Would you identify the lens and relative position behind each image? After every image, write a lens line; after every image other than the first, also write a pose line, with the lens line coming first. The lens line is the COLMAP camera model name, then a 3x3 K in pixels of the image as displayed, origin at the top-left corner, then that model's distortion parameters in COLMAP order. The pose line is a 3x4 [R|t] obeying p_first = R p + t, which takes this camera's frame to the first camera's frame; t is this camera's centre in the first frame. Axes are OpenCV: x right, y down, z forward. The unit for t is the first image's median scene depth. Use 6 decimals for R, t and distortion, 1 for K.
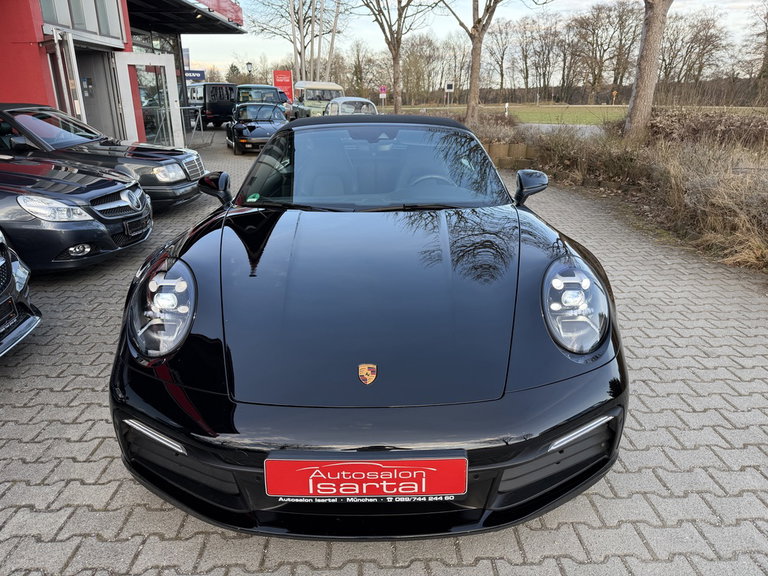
lens RADIAL K [[544.9, 0, 385.1], [0, 544.9, 286.1], [0, 0, 1]] dist [0.003429, -0.000778]
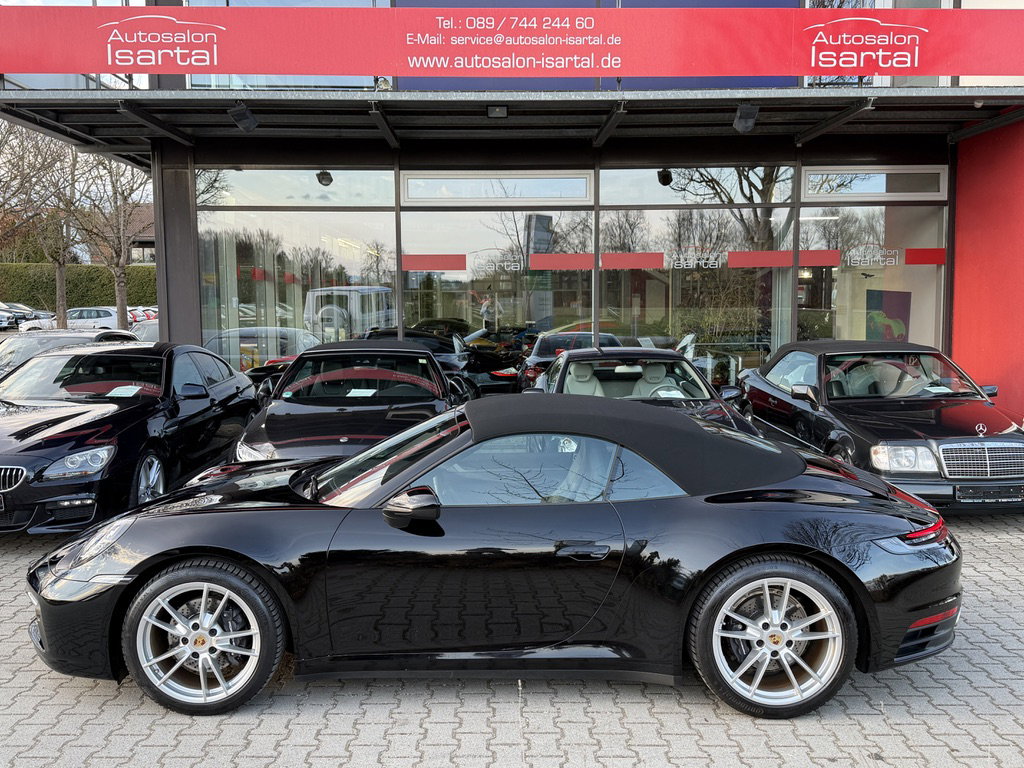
lens RADIAL K [[970.4, 0, 508.6], [0, 970.4, 382.0], [0, 0, 1]] dist [0.025288, -0.014965]
pose [[-0.002785, 0.085293, -0.996352, 0.434856], [-0.316074, 0.945202, 0.081798, -0.137329], [0.948731, 0.315149, 0.024326, 0.282110]]
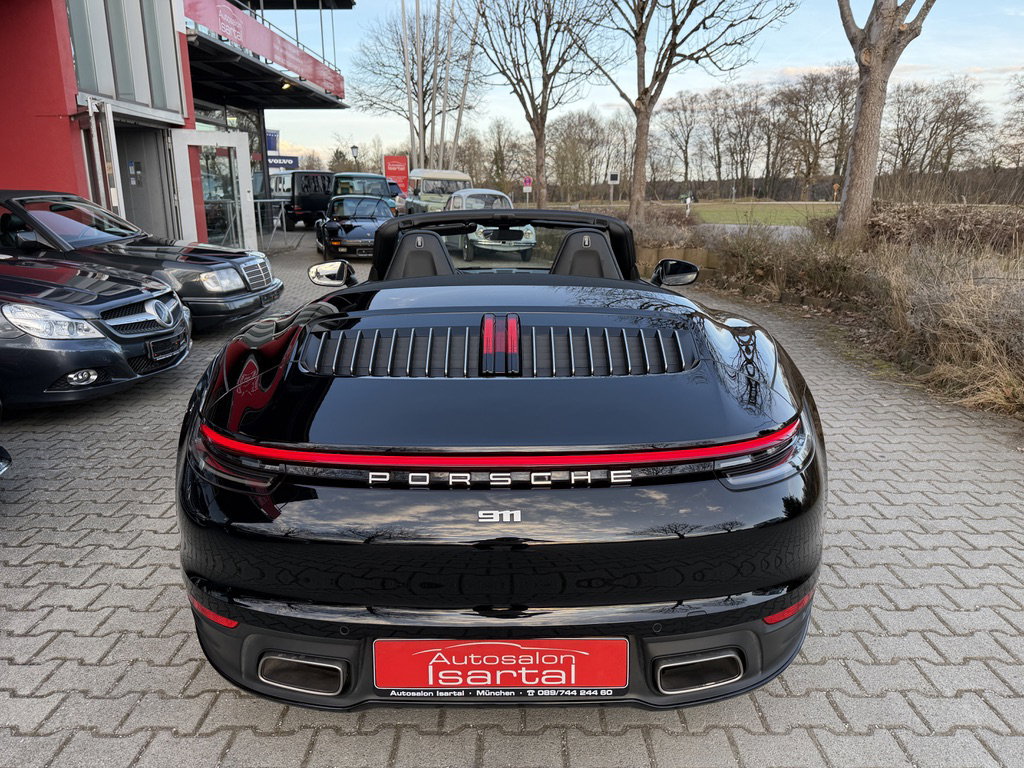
lens RADIAL K [[723.9, 0, 512.7], [0, 723.9, 382.7], [0, 0, 1]] dist [0.024262, -0.026552]
pose [[0.999583, 0.009896, -0.027145, 0.021431], [-0.011930, 0.997050, -0.075820, 0.003645], [0.026315, 0.076112, 0.996752, 0.007623]]
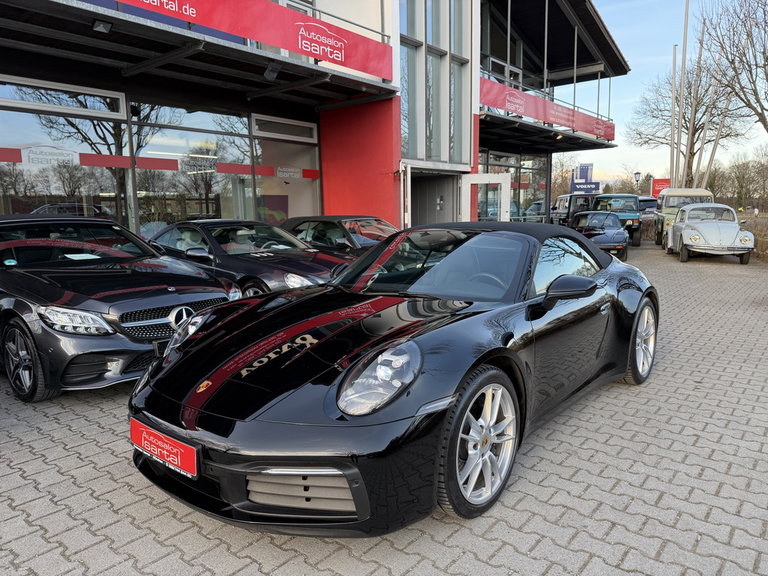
lens RADIAL K [[541.2, 0, 384.0], [0, 541.2, 288.0], [0, 0, 1]] dist [0.032284, -0.036058]
pose [[0.762351, 0.075724, -0.642719, 0.178617], [-0.192723, 0.974636, -0.113766, -0.004744], [0.617802, 0.210597, 0.757608, 0.013139]]
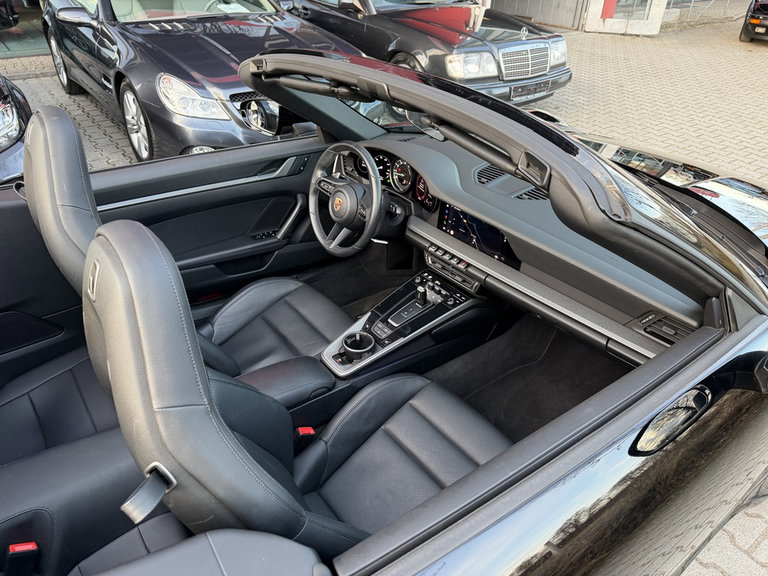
lens RADIAL K [[543.7, 0, 385.3], [0, 543.7, 287.9], [0, 0, 1]] dist [0.000347, -0.003595]
pose [[0.576274, 0.455609, -0.678475, 0.102554], [-0.283690, 0.890083, 0.356751, -0.096364], [0.766438, -0.013110, 0.642184, 0.245273]]
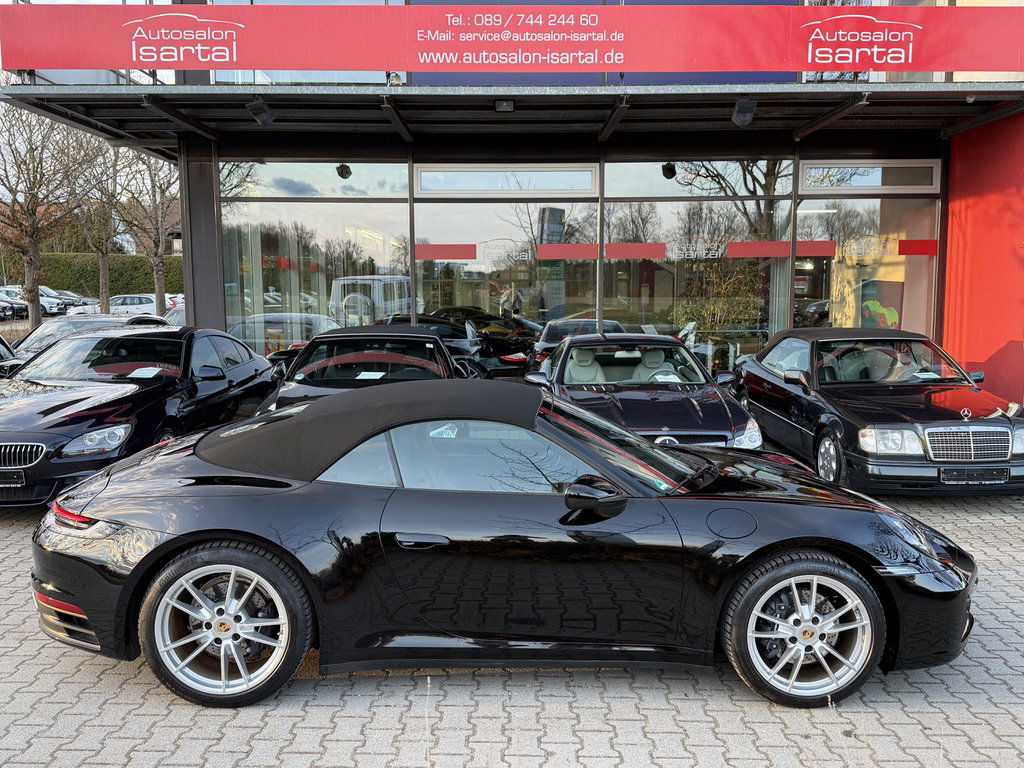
lens RADIAL K [[912.6, 0, 512.0], [0, 912.6, 384.0], [0, 0, 1]] dist [0.012145, 0.004191]
pose [[-0.020297, 0.103643, -0.994407, 0.419555], [-0.319858, 0.941665, 0.104674, -0.139272], [0.947248, 0.320194, 0.014038, 0.295313]]
